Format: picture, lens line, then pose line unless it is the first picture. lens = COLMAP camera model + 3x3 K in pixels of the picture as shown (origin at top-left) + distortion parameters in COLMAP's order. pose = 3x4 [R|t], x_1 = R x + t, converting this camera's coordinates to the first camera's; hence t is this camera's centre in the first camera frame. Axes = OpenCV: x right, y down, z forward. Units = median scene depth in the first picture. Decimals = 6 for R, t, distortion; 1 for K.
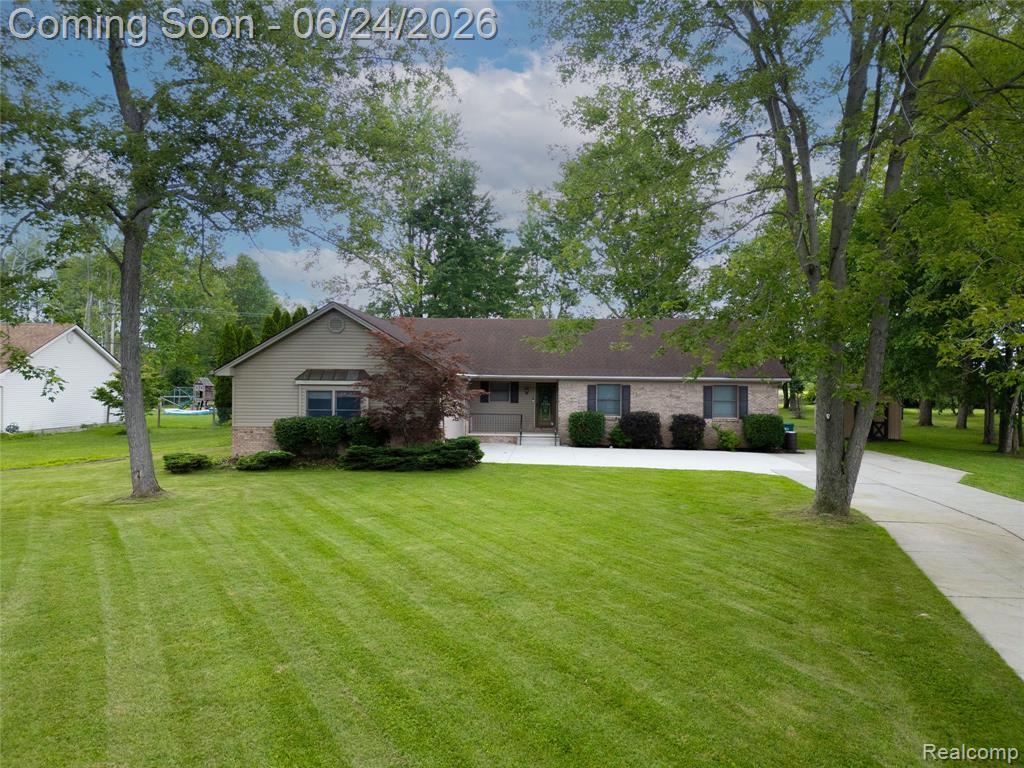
lens RADIAL K [[714.5, 0, 515.3], [0, 714.5, 378.4], [0, 0, 1]] dist [0.069193, -0.063333]
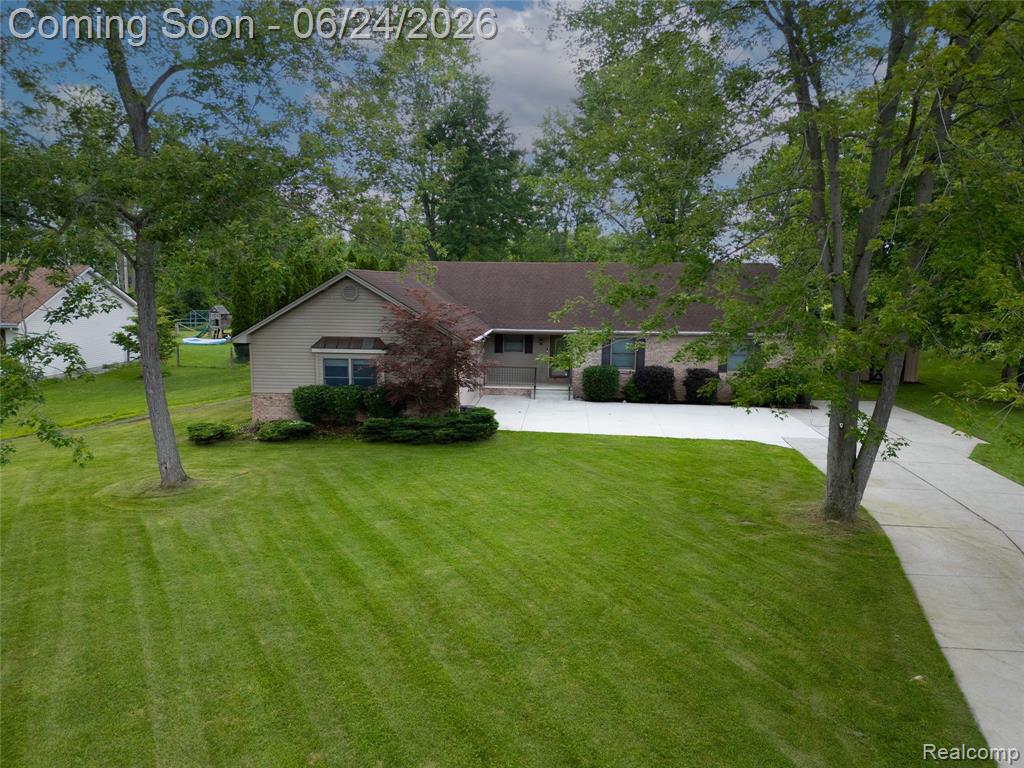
lens RADIAL K [[714.5, 0, 515.6], [0, 714.5, 387.6], [0, 0, 1]] dist [0.069193, -0.063333]
pose [[0.999813, 0.004139, -0.018895, -0.001526], [-0.001553, 0.990864, 0.134854, -0.139096], [0.019280, -0.134800, 0.990685, 0.001643]]
